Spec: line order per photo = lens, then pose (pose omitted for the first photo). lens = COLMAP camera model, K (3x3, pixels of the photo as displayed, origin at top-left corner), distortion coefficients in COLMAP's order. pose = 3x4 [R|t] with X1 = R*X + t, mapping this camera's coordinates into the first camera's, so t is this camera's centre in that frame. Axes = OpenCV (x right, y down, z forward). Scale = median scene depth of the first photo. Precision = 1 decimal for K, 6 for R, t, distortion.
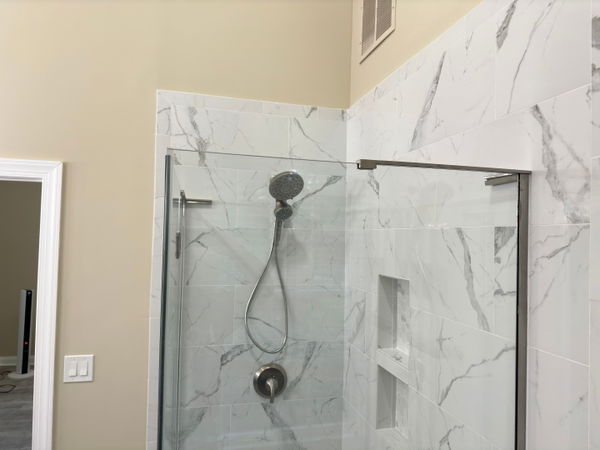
lens RADIAL K [[424.4, 0, 305.5], [0, 424.4, 227.4], [0, 0, 1]] dist [0.037585, -0.051259]
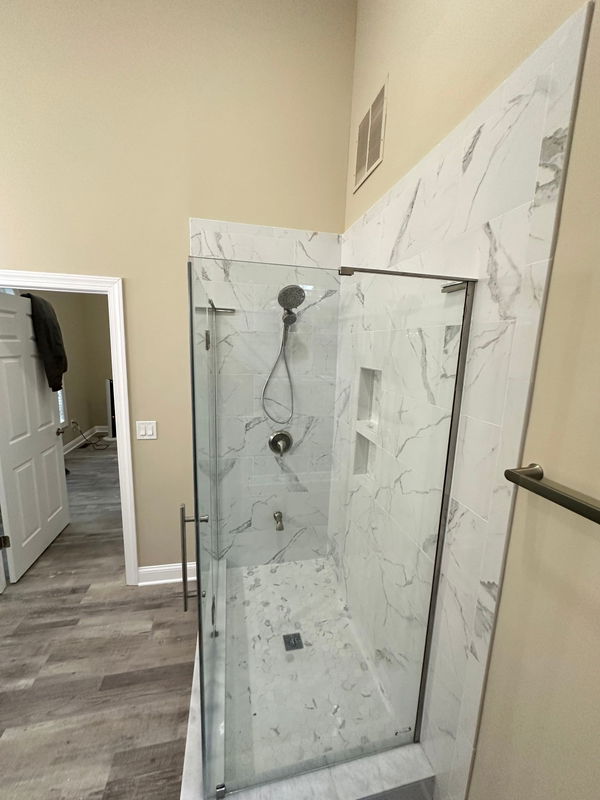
lens RADIAL K [[318.2, 0, 302.0], [0, 318.2, 401.1], [0, 0, 1]] dist [-0.006054, 0.001142]
pose [[0.999241, 0.016276, -0.035400, 0.026692], [-0.009098, 0.980922, 0.194188, 0.024320], [0.037885, -0.193719, 0.980325, -0.005221]]
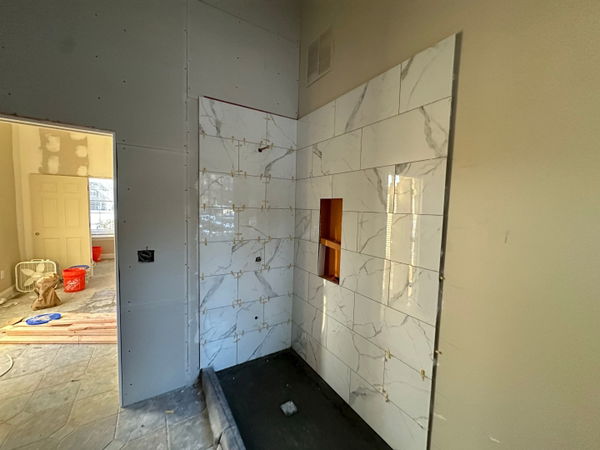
lens RADIAL K [[238.6, 0, 299.2], [0, 238.6, 225.8], [0, 0, 1]] dist [-0.006054, 0.001142]
pose [[0.954673, -0.019548, 0.297013, -0.252560], [-0.012580, 0.994300, 0.105877, 0.115474], [-0.297390, -0.104814, 0.948985, -0.033435]]
